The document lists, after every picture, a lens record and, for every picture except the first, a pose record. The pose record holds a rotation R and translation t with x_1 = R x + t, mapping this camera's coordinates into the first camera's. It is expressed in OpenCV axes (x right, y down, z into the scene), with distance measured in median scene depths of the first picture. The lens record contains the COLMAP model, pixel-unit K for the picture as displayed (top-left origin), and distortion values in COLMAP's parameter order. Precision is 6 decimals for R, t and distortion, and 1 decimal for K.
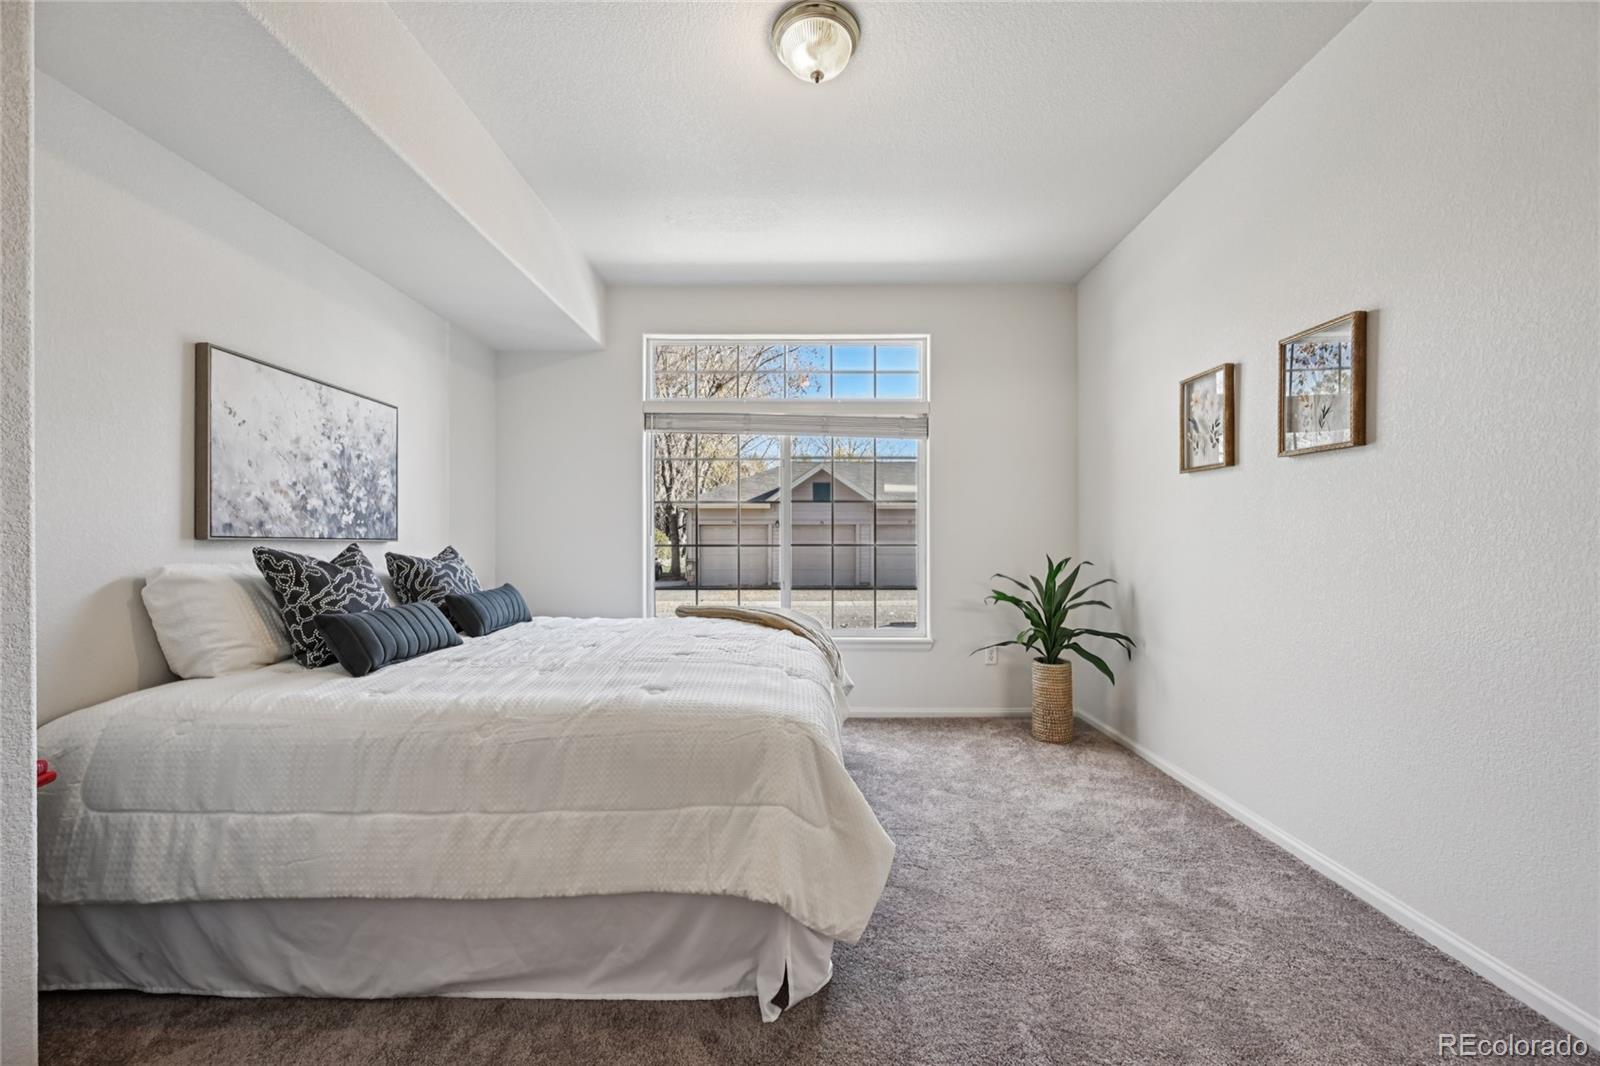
lens RADIAL K [[627.2, 0, 805.6], [0, 627.2, 541.7], [0, 0, 1]] dist [-0.001632, -0.000173]
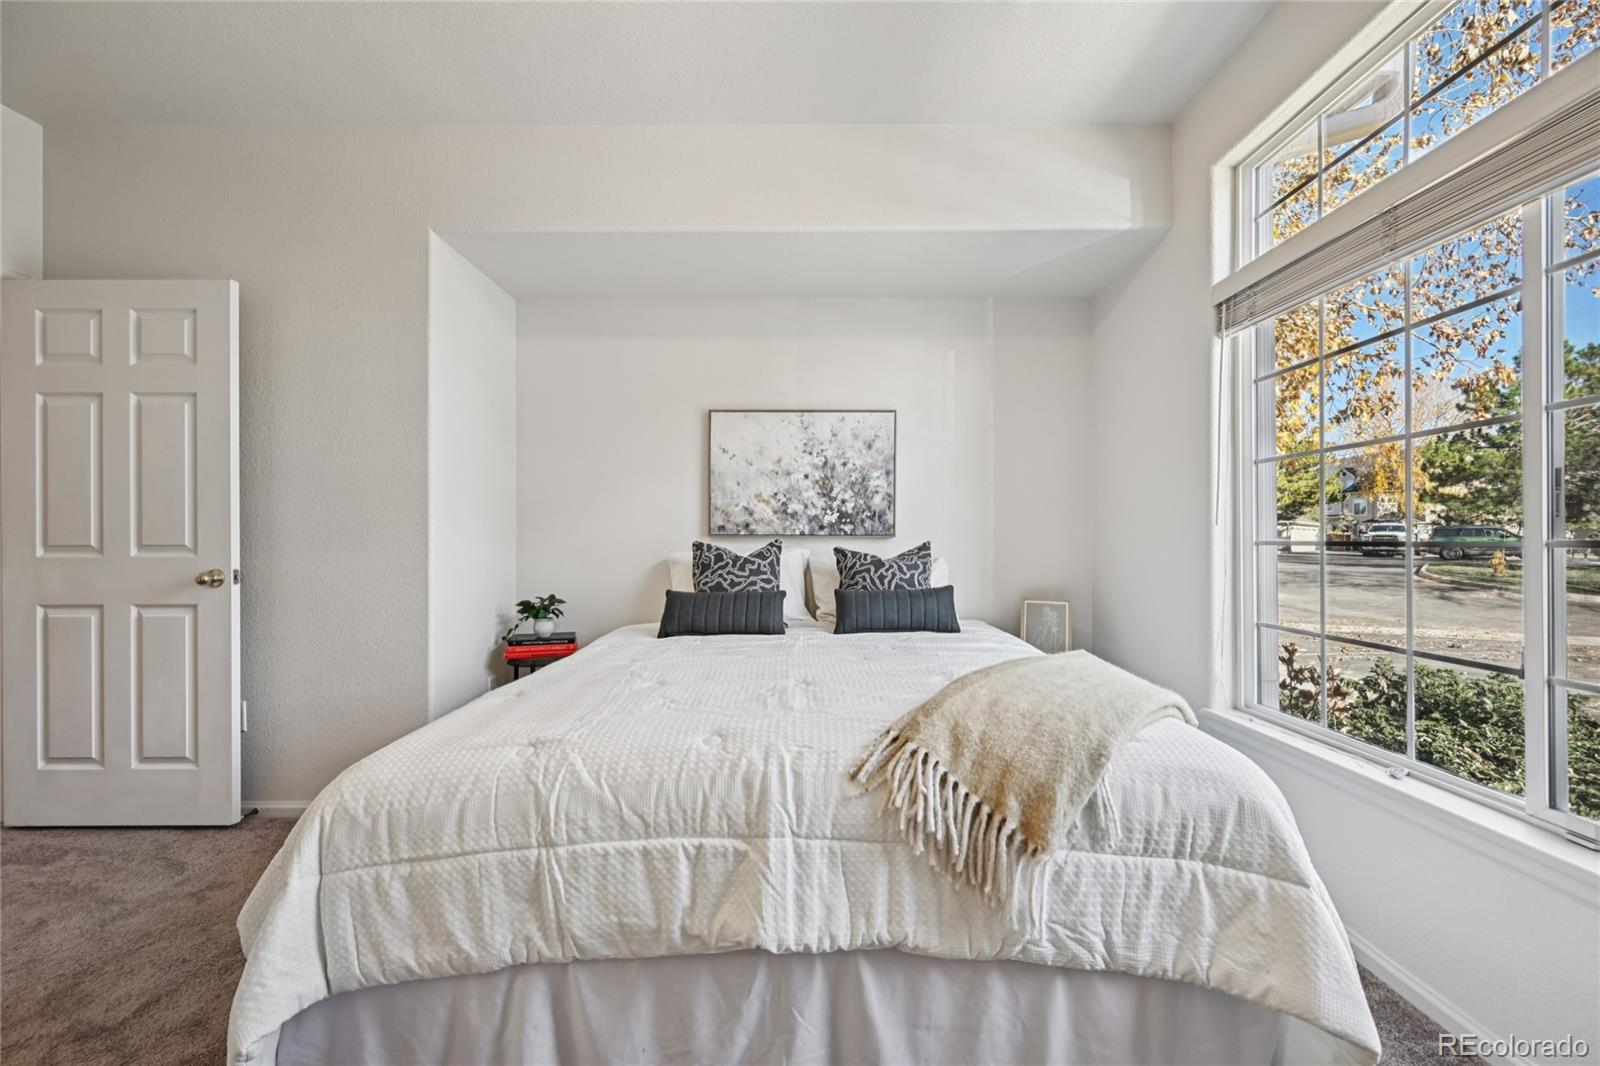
lens RADIAL K [[627.2, 0, 805.6], [0, 627.2, 541.7], [0, 0, 1]] dist [-0.001632, -0.000173]
pose [[-0.004710, 0.007759, -0.999959, 0.477832], [0.002404, 0.999967, 0.007748, -0.001580], [0.999986, -0.002367, -0.004729, 0.993784]]
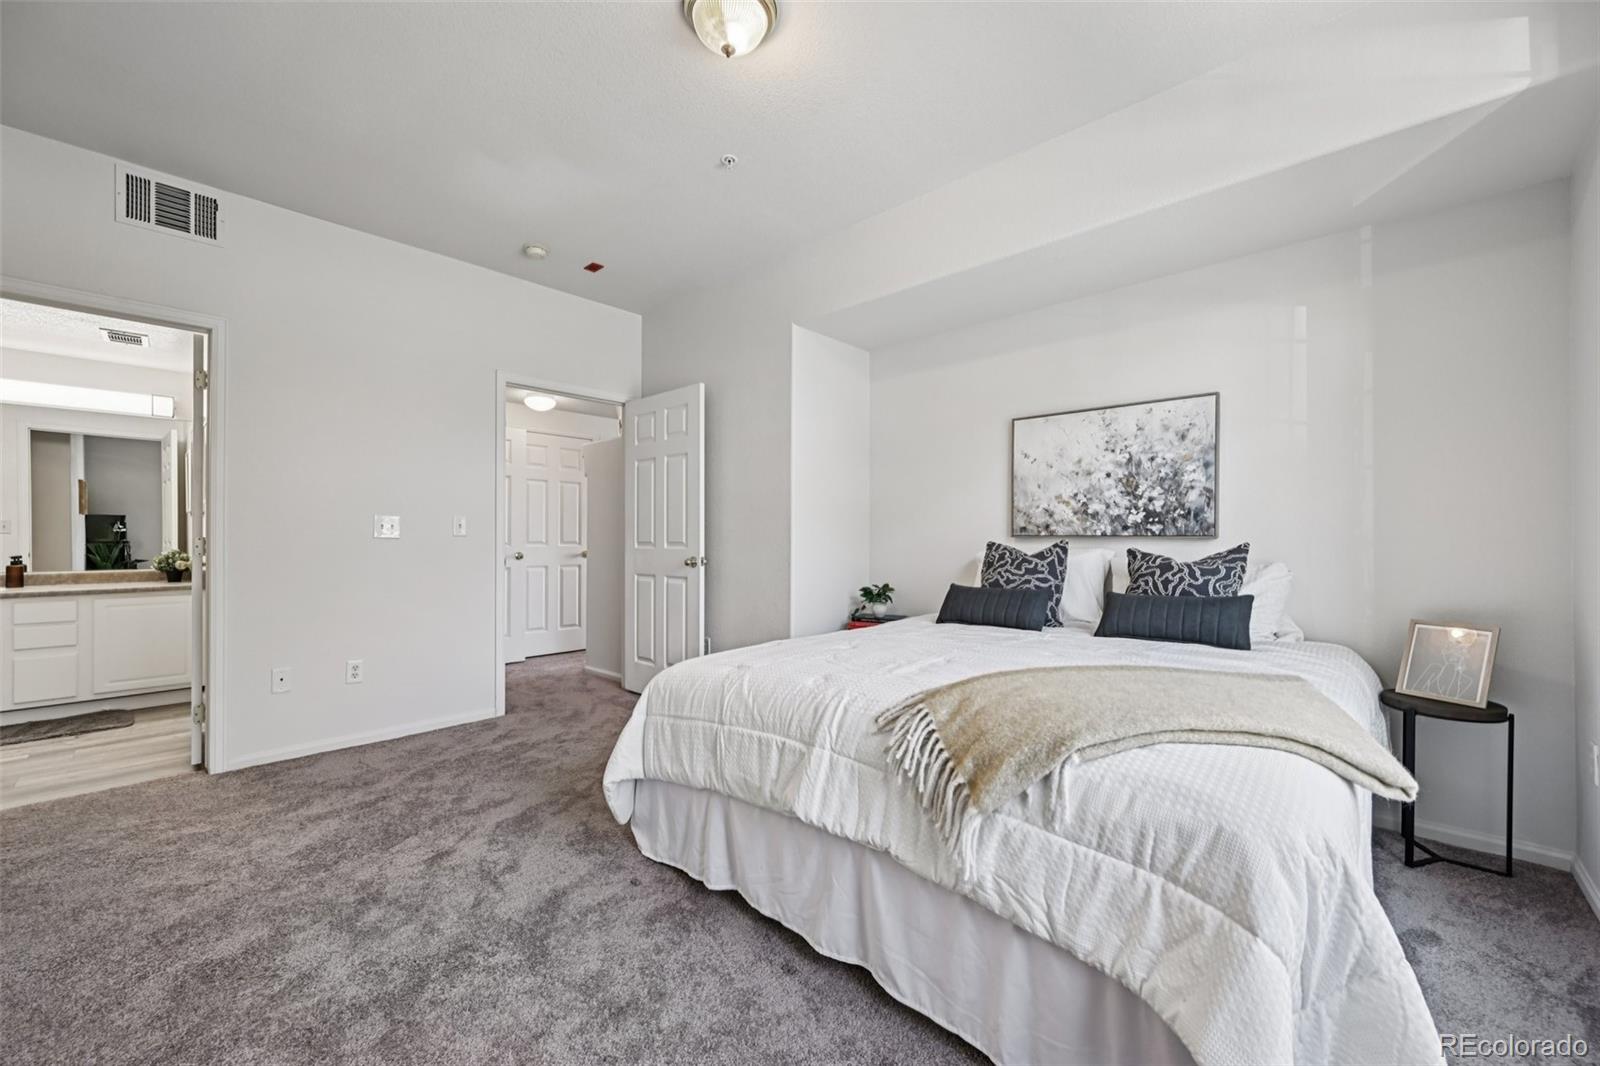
lens RADIAL K [[627.2, 0, 805.6], [0, 627.2, 541.7], [0, 0, 1]] dist [-0.001632, -0.000173]
pose [[-0.681104, 0.004715, -0.732171, 0.508265], [0.001457, 0.999986, 0.005084, -0.000675], [0.732185, 0.002396, -0.681102, 1.380799]]
